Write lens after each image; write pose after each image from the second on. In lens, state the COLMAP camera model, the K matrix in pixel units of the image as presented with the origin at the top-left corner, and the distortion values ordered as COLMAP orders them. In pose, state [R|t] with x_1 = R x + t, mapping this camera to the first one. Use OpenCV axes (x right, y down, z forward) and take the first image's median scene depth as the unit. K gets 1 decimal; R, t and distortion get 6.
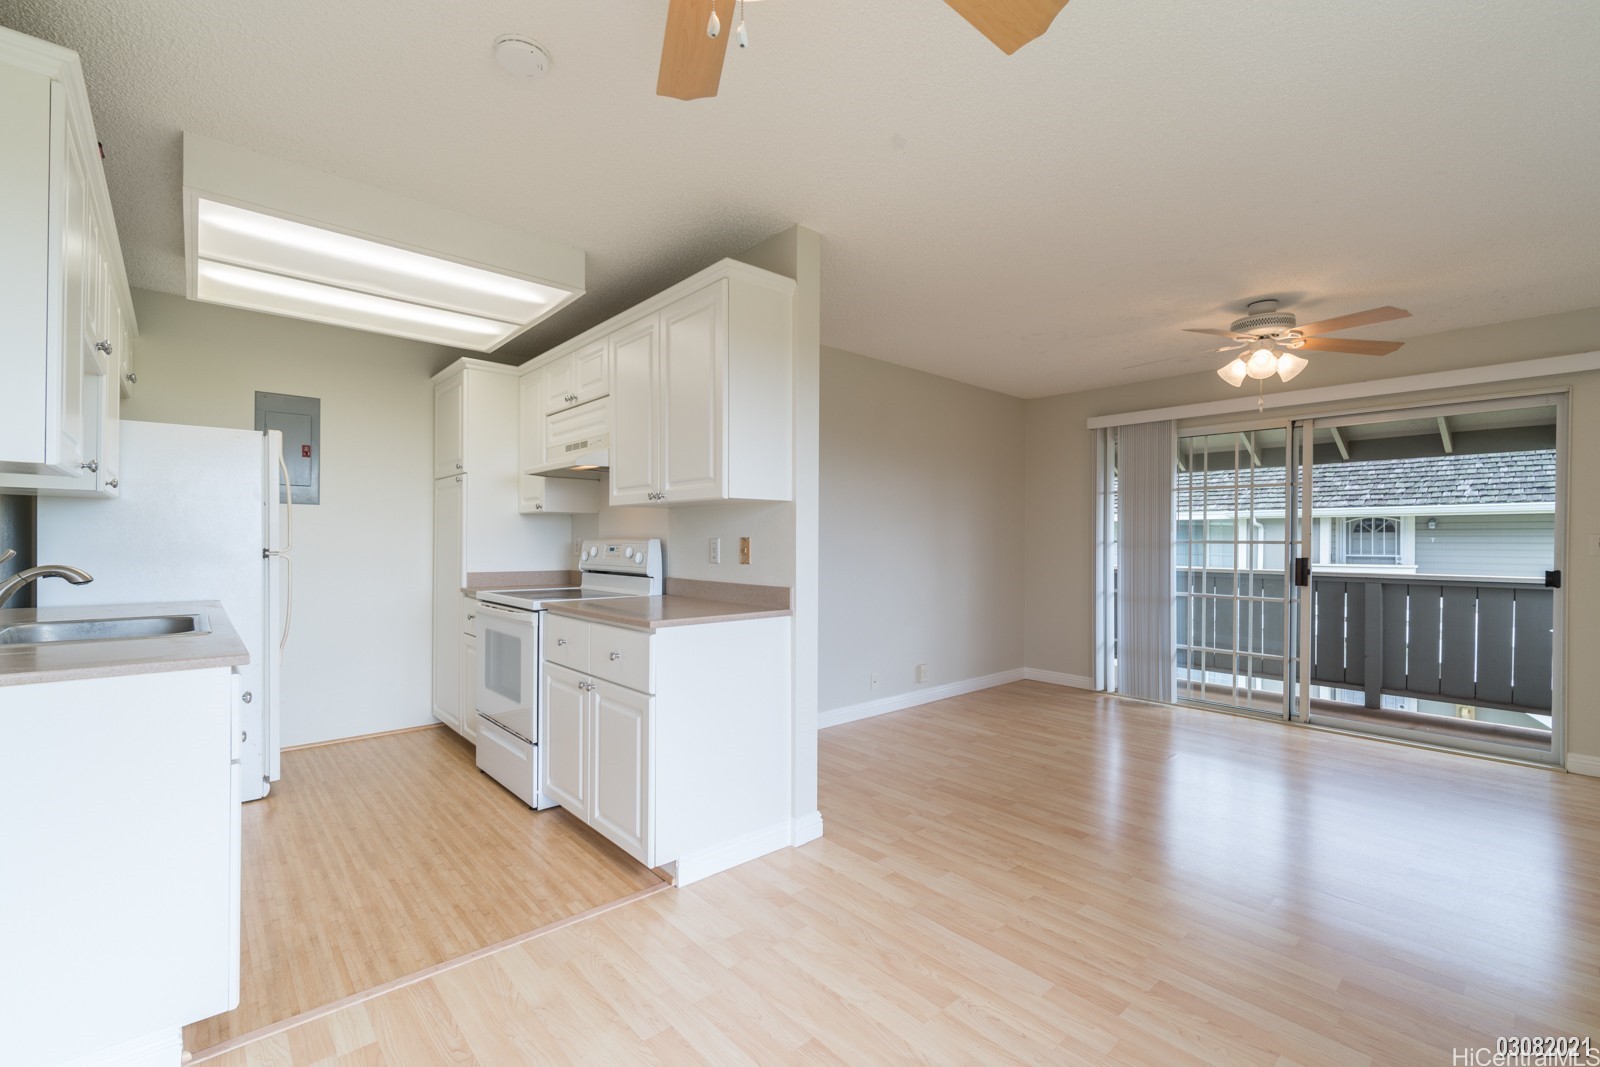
lens RADIAL K [[685.5, 0, 797.6], [0, 685.5, 541.8], [0, 0, 1]] dist [0.002100, 0.001206]
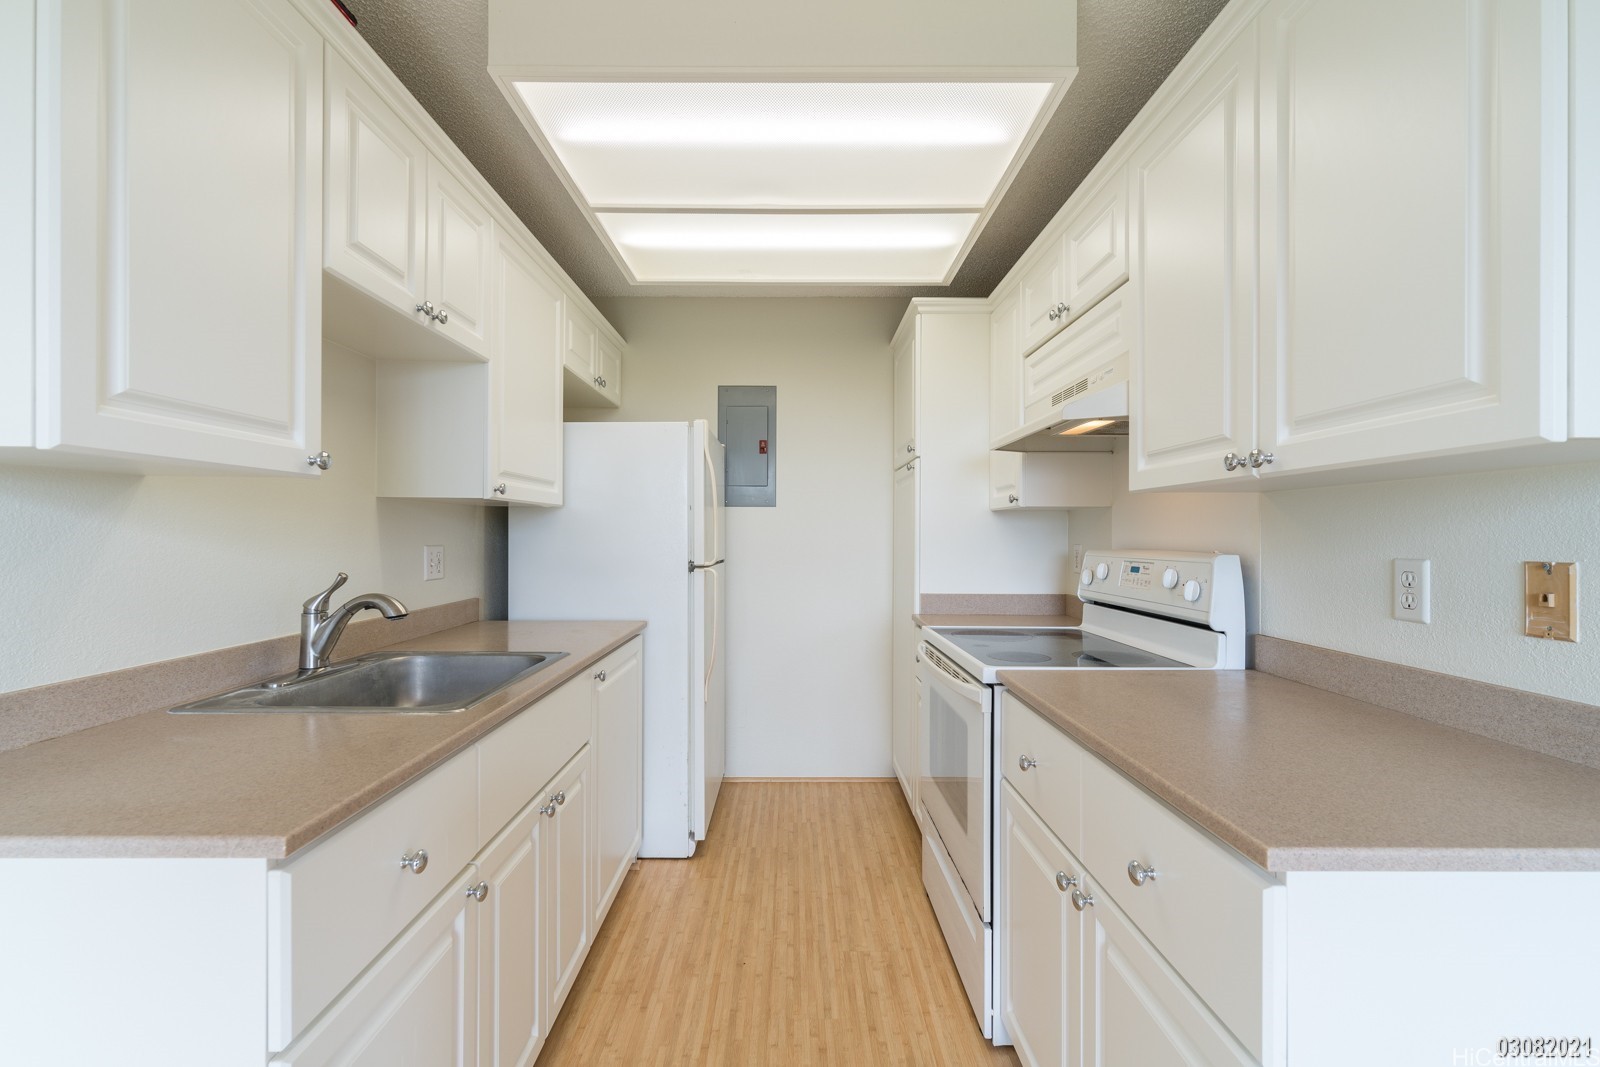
lens RADIAL K [[685.5, 0, 795.0], [0, 685.5, 537.4], [0, 0, 1]] dist [0.002100, 0.001206]
pose [[0.748751, -0.002231, -0.662848, -0.111466], [0.001902, 0.999997, -0.001218, -0.016260], [0.662849, -0.000348, 0.748753, 0.413131]]
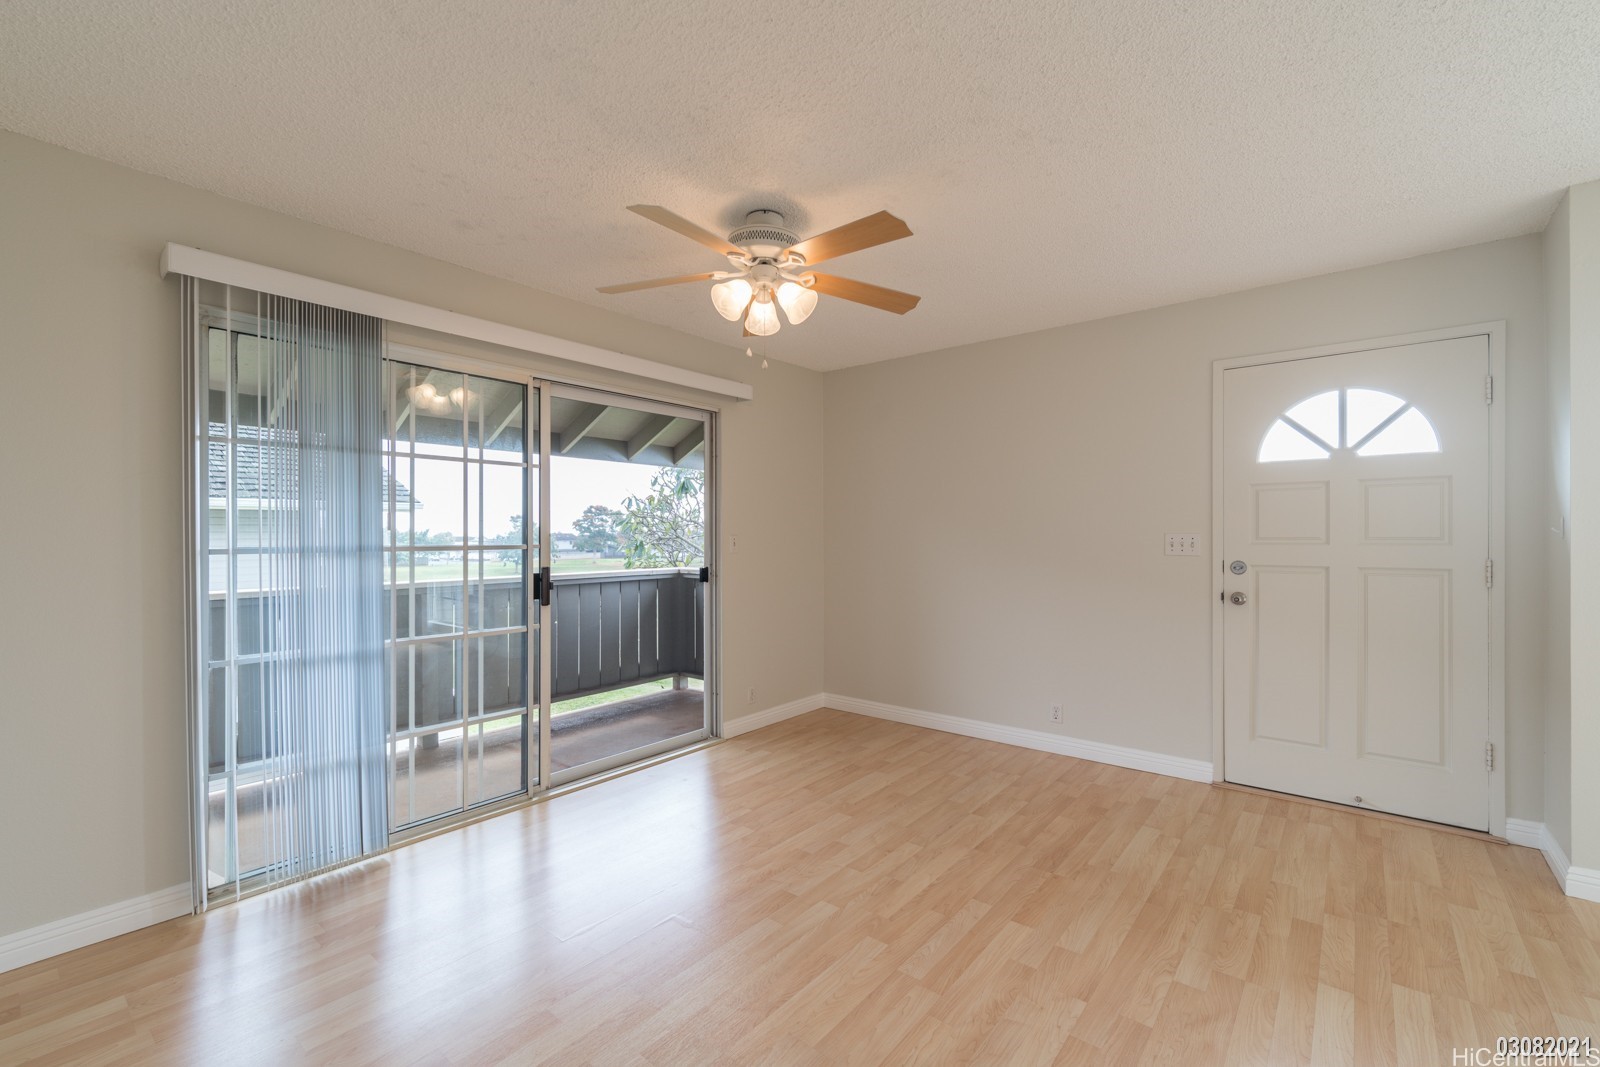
lens RADIAL K [[685.5, 0, 790.4], [0, 685.5, 538.5], [0, 0, 1]] dist [0.002100, 0.001206]
pose [[-0.150967, -0.010140, 0.988487, -0.038868], [0.004606, 0.999929, 0.010960, -0.018981], [-0.988528, 0.006208, -0.150909, 1.111019]]
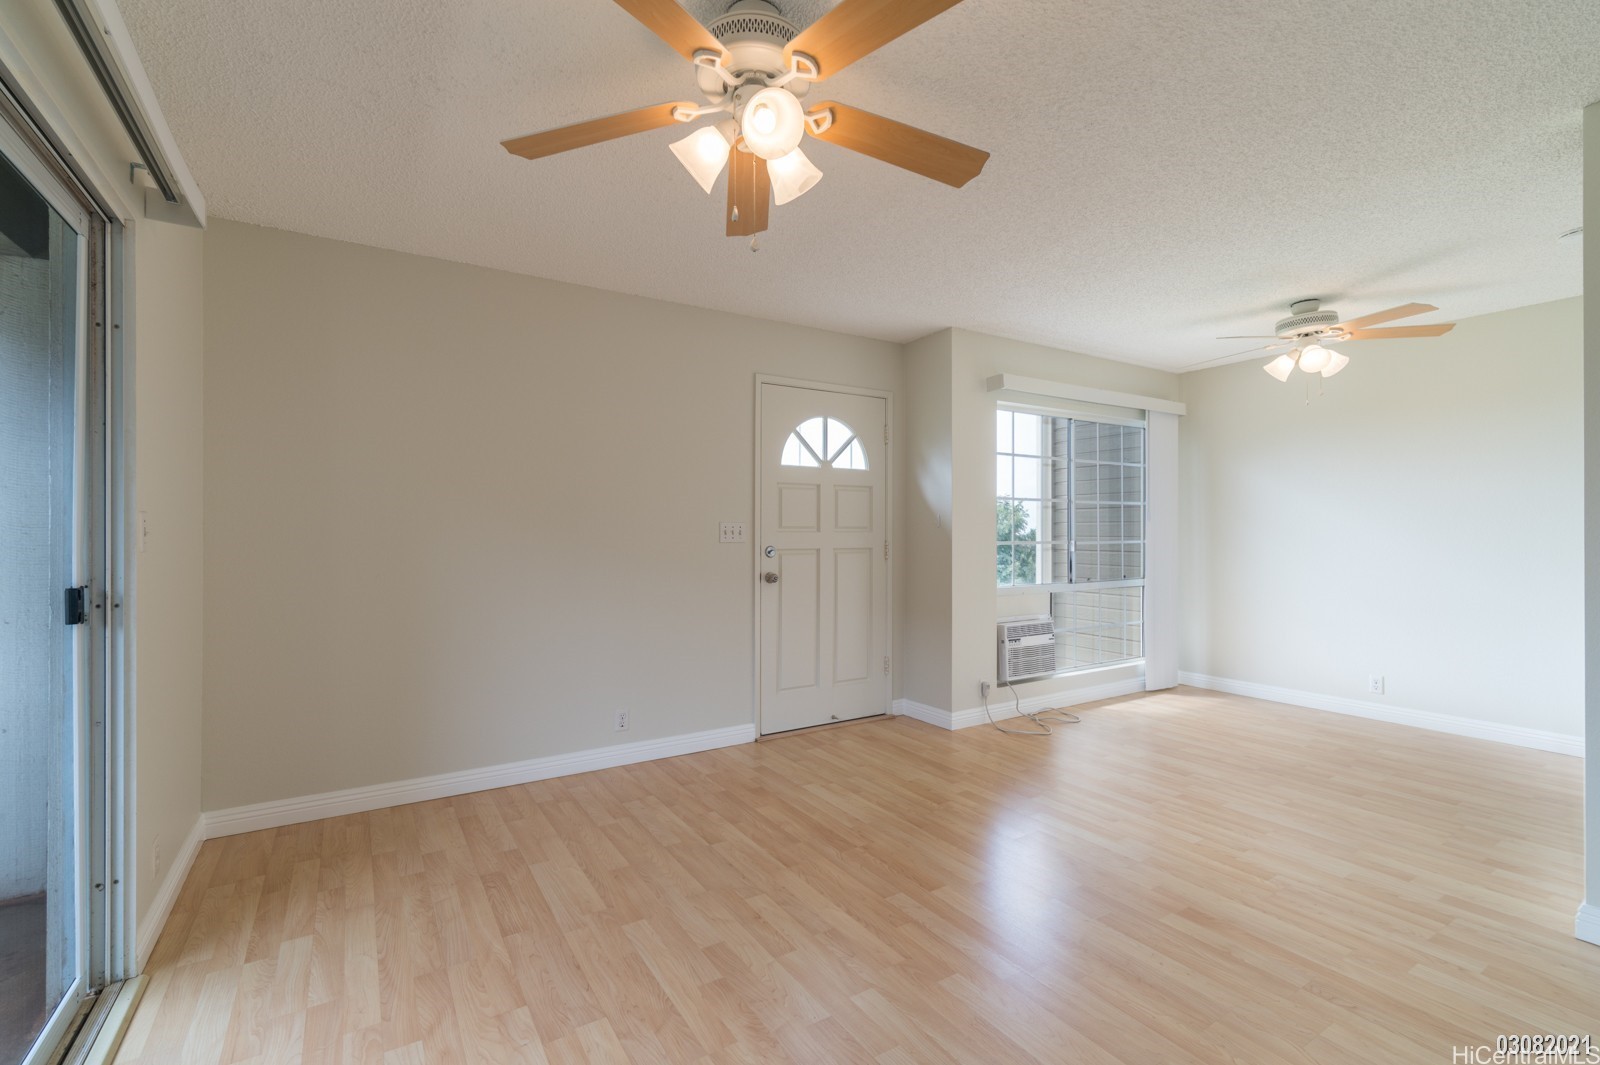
lens RADIAL K [[708.9, 0, 801.5], [0, 708.9, 533.1], [0, 0, 1]] dist [0.005213, -0.000667]
pose [[-0.986886, -0.003504, 0.161383, 0.580069], [-0.003386, 0.999994, 0.001008, 0.003127], [-0.161385, 0.000448, -0.986891, 1.506381]]
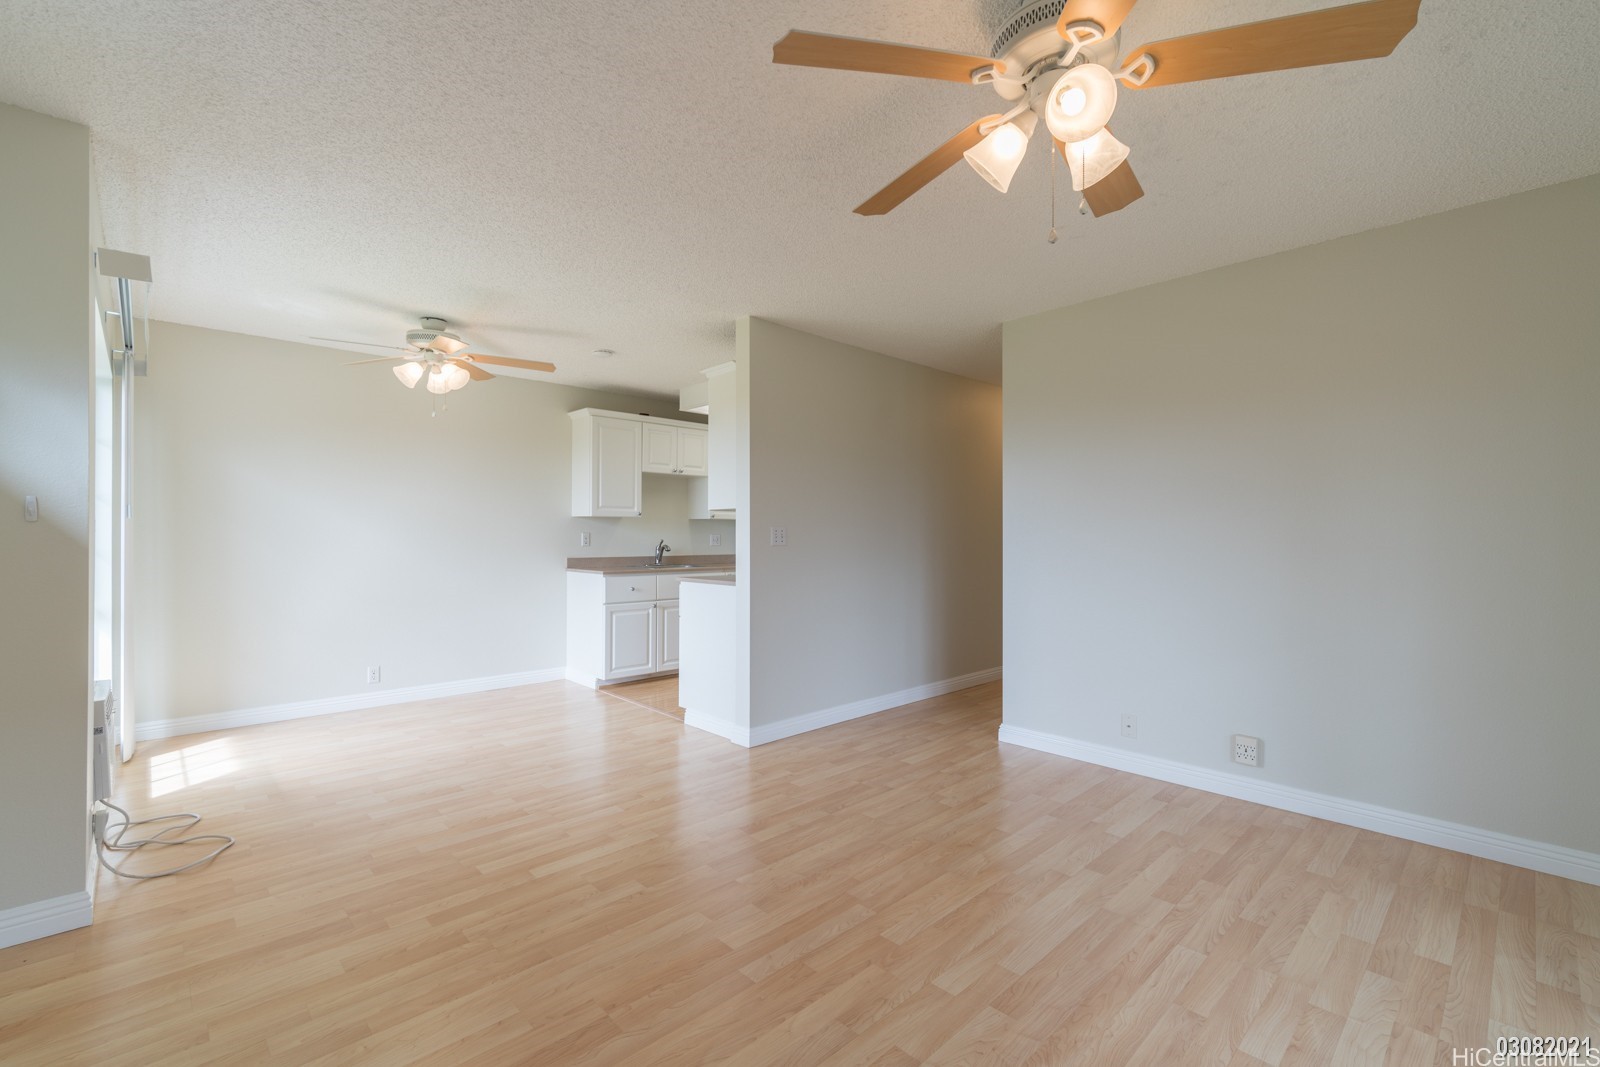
lens RADIAL K [[685.5, 0, 792.5], [0, 685.5, 527.7], [0, 0, 1]] dist [0.002100, 0.001206]
pose [[0.028752, -0.020110, -0.999384, 1.146066], [-0.003005, 0.999791, -0.020204, 0.010307], [0.999582, 0.003584, 0.028686, 0.841311]]
